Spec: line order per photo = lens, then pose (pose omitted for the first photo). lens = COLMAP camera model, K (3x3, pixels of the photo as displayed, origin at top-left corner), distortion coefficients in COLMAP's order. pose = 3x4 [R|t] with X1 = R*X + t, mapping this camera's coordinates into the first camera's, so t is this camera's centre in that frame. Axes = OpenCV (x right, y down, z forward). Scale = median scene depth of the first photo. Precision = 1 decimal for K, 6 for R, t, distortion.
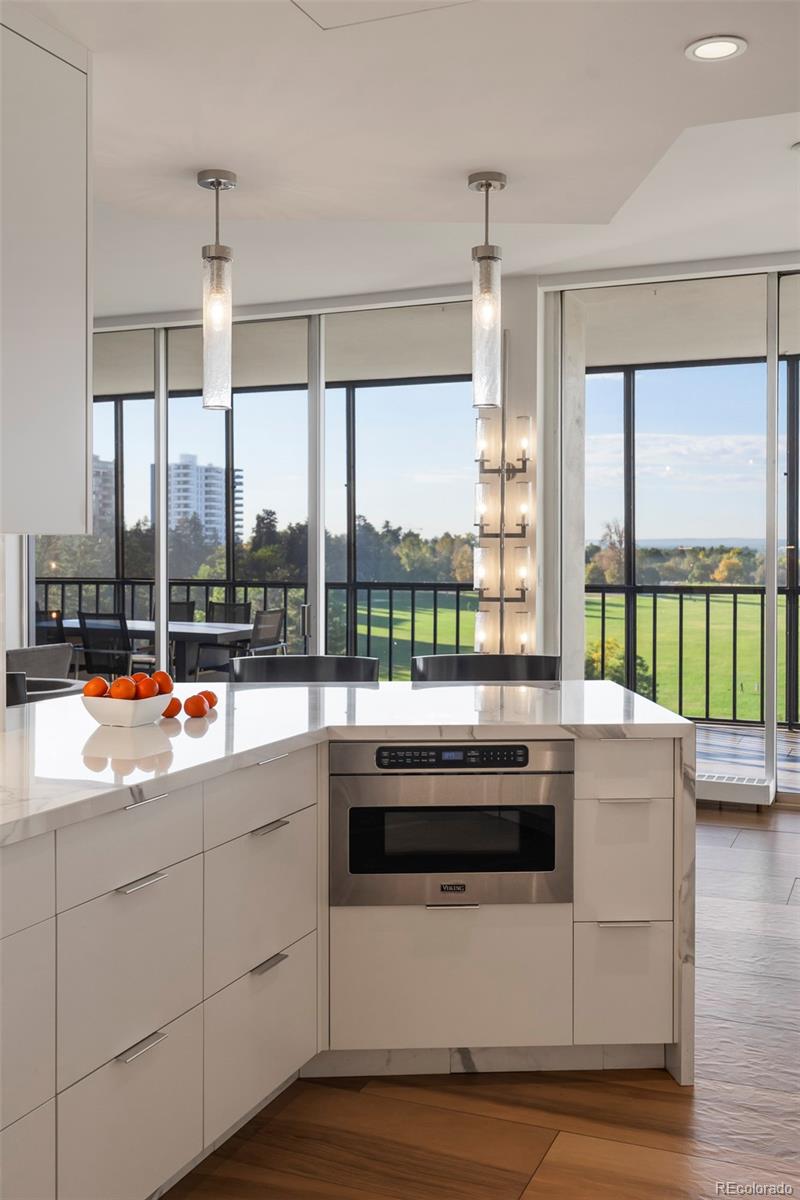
lens RADIAL K [[1183.9, 0, 405.5], [0, 1183.9, 571.4], [0, 0, 1]] dist [-0.003688, 0.000000]
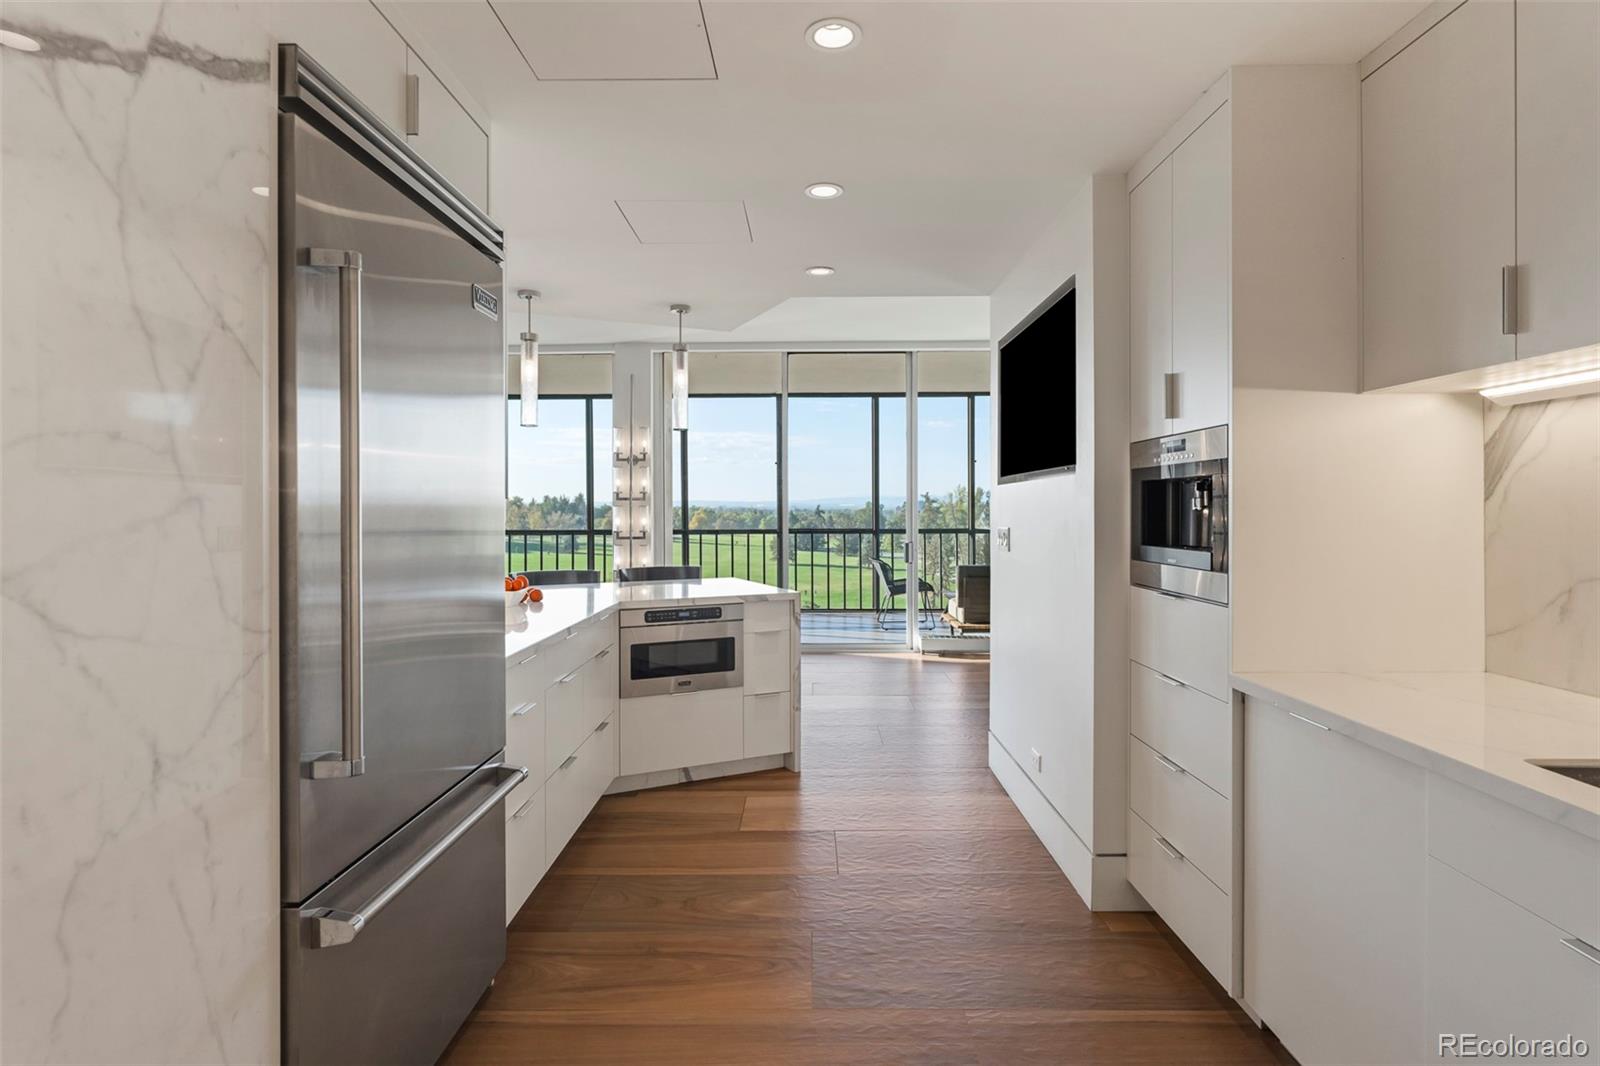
lens RADIAL K [[819.5, 0, 798.9], [0, 819.5, 521.9], [0, 0, 1]] dist [-0.003664, 0.002636]
pose [[0.922755, -0.007761, 0.385308, -0.287520], [0.008484, 0.999964, -0.000176, 0.007347], [-0.385293, 0.003431, 0.922788, -0.286724]]
